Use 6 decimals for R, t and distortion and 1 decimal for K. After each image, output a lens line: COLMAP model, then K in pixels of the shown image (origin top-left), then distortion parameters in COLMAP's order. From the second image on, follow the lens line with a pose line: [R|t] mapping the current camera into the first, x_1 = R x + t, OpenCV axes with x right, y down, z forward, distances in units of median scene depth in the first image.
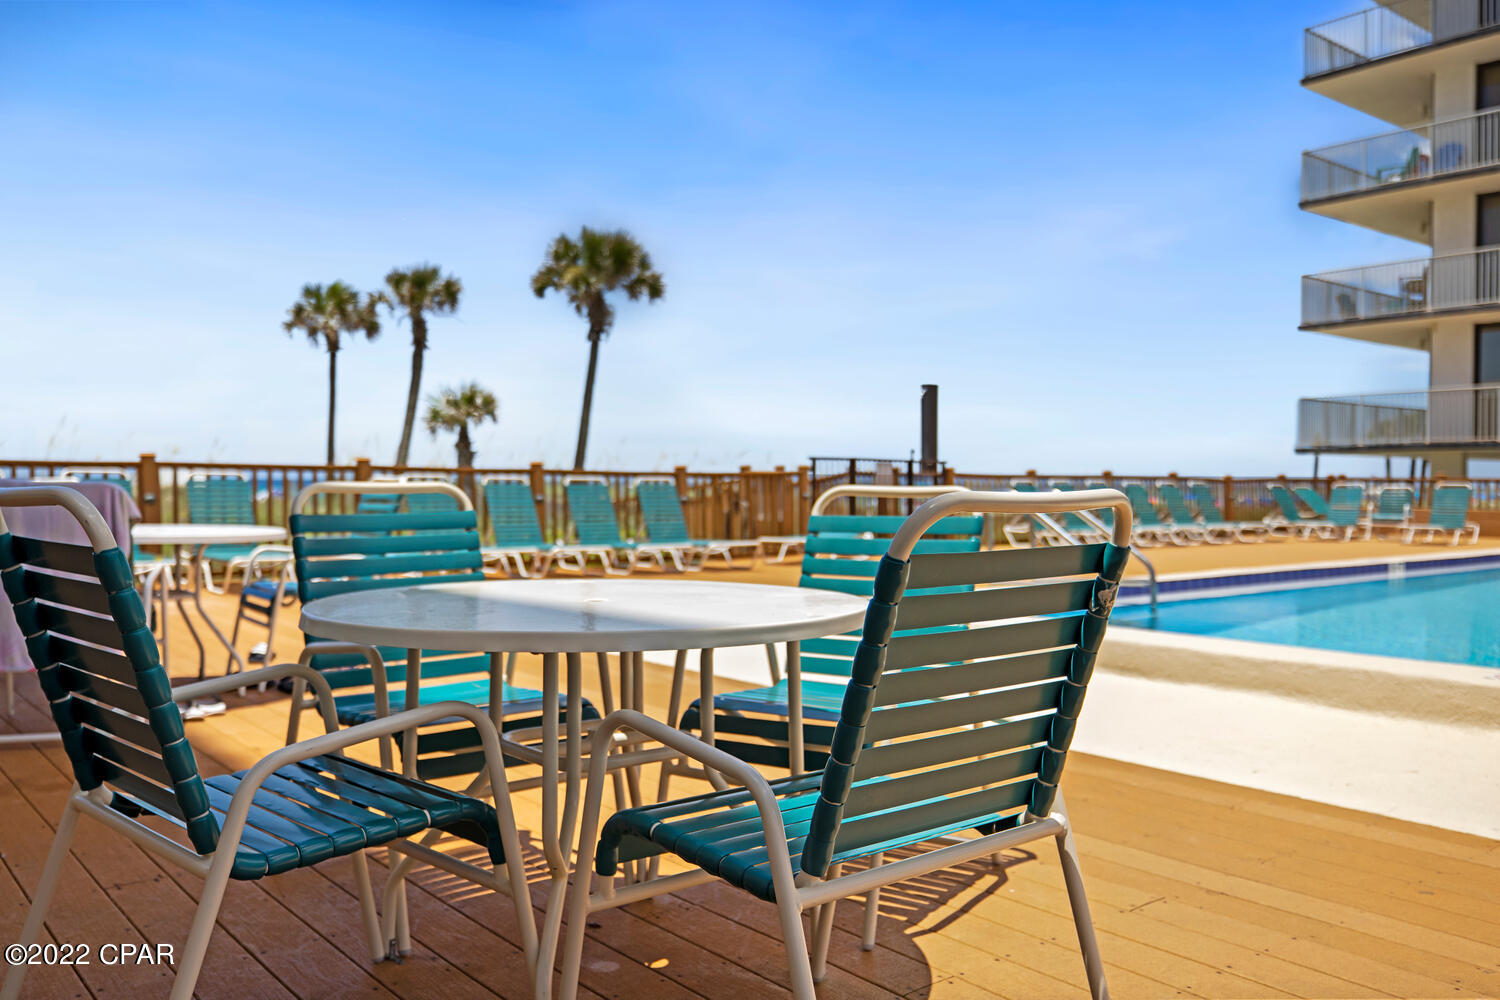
lens RADIAL K [[1216.7, 0, 742.3], [0, 1216.7, 498.1], [0, 0, 1]] dist [-0.006478, 0.006962]
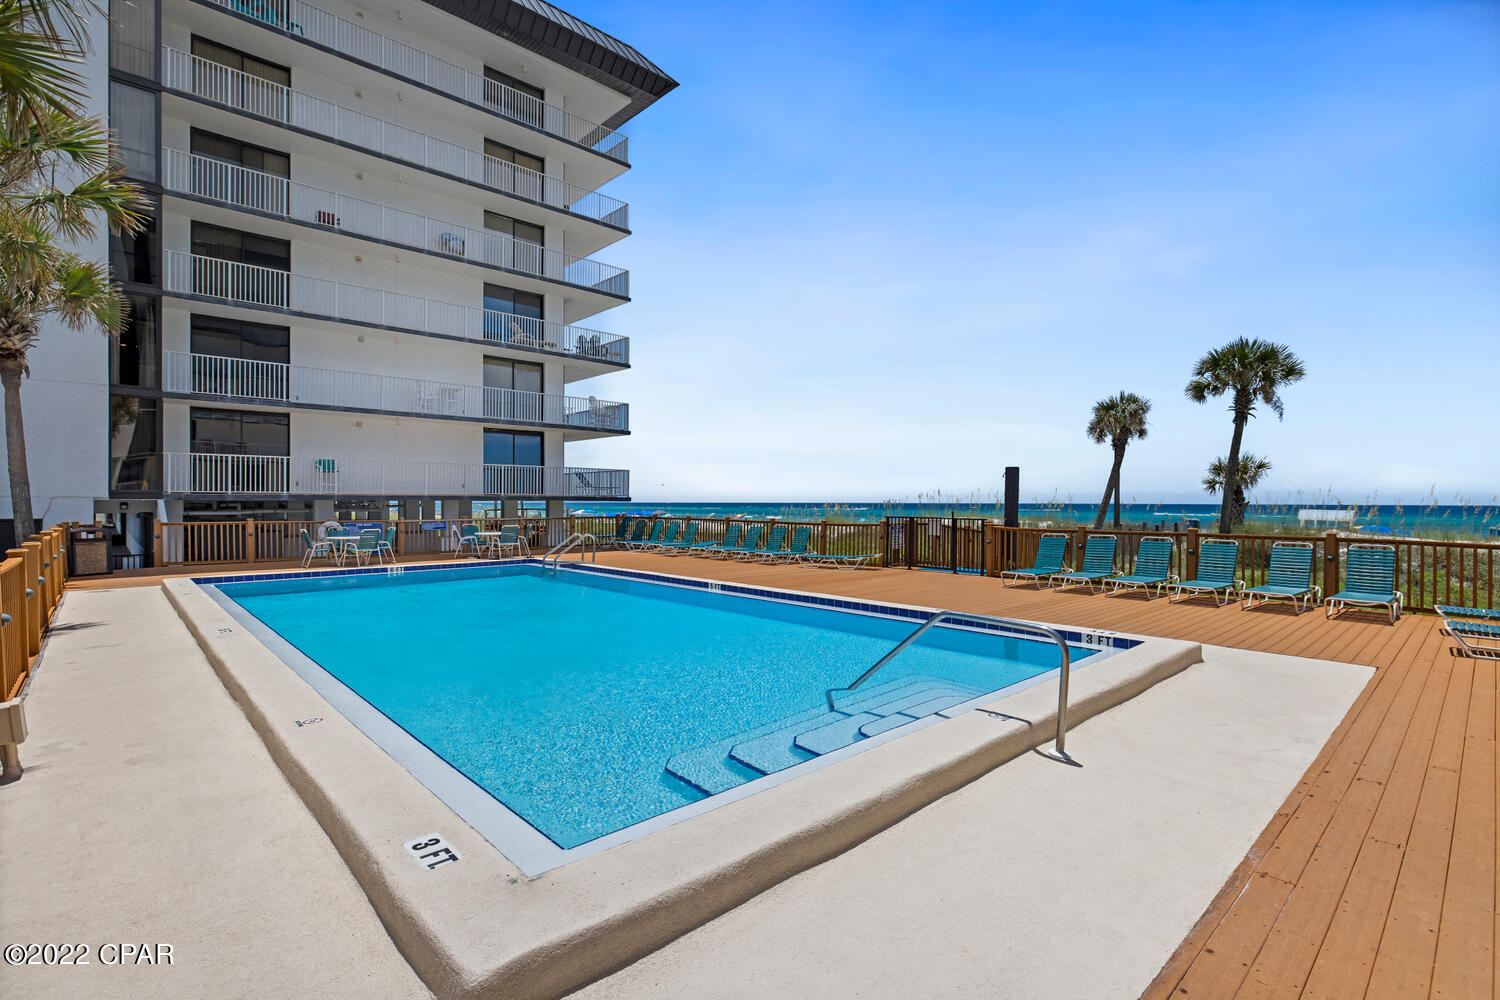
lens RADIAL K [[685.3, 0, 725.5], [0, 685.3, 528.3], [0, 0, 1]] dist [-0.000804, 0.000048]
pose [[0.029397, 0.023292, -0.999296, 0.635162], [-0.019613, 0.999549, 0.022721, -0.020108], [0.999375, 0.018931, 0.029840, 0.414590]]
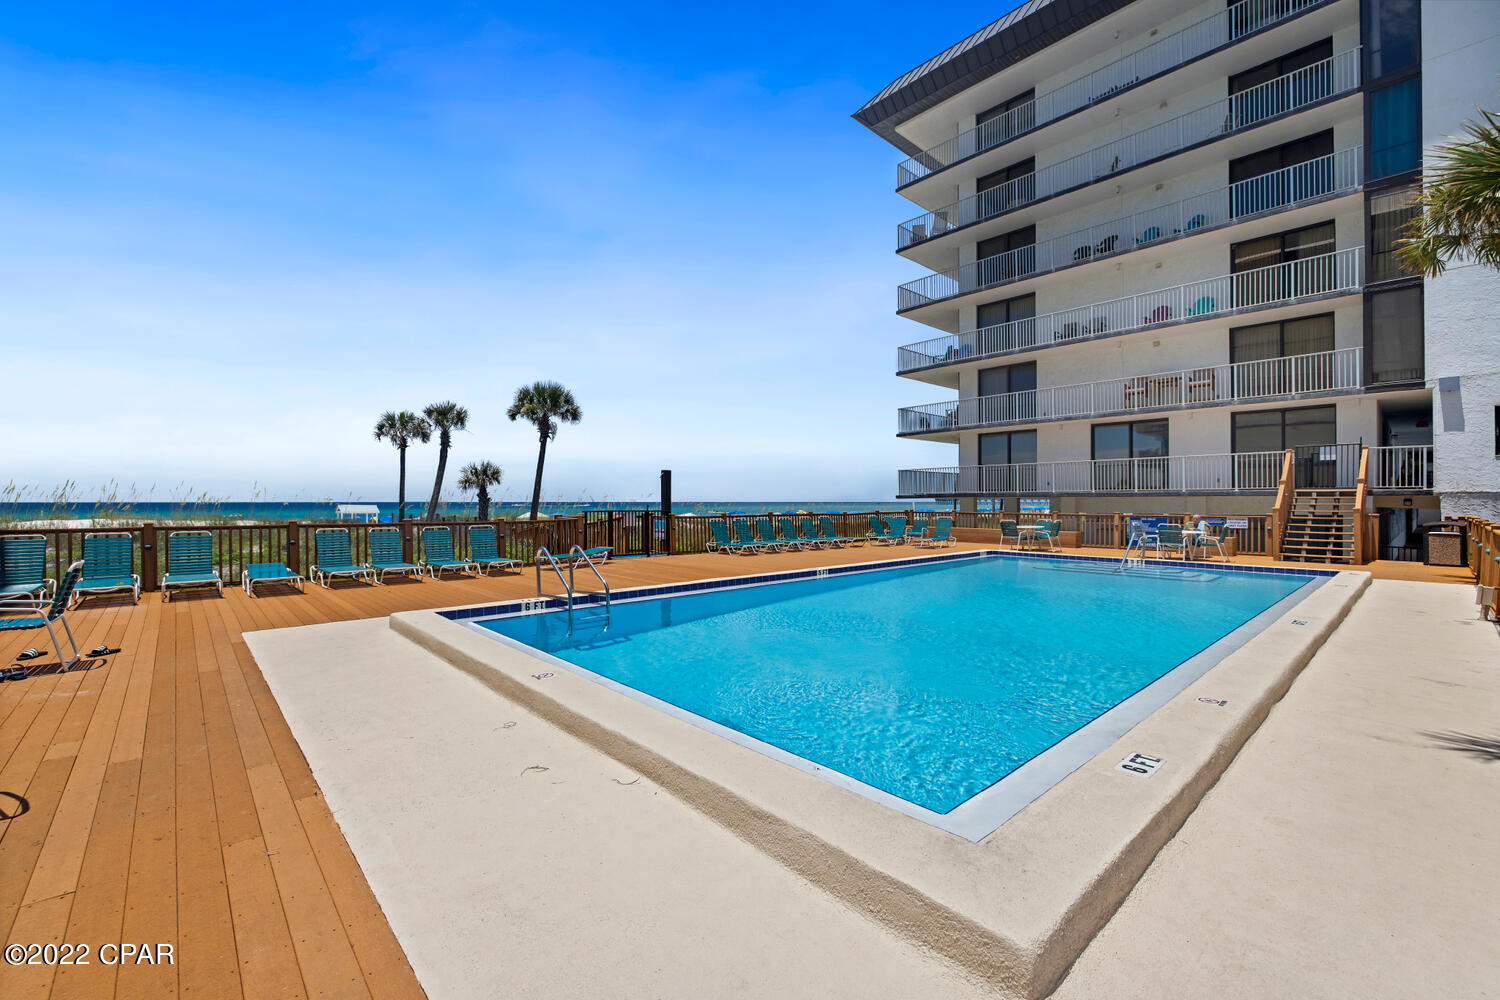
lens RADIAL K [[626.8, 0, 732.0], [0, 626.8, 498.8], [0, 0, 1]] dist [0.002516, -0.000230]
pose [[0.998972, -0.006503, 0.044853, 0.139754], [0.007379, 0.999784, -0.019405, -0.018120], [-0.044717, 0.019716, 0.998805, -0.009091]]
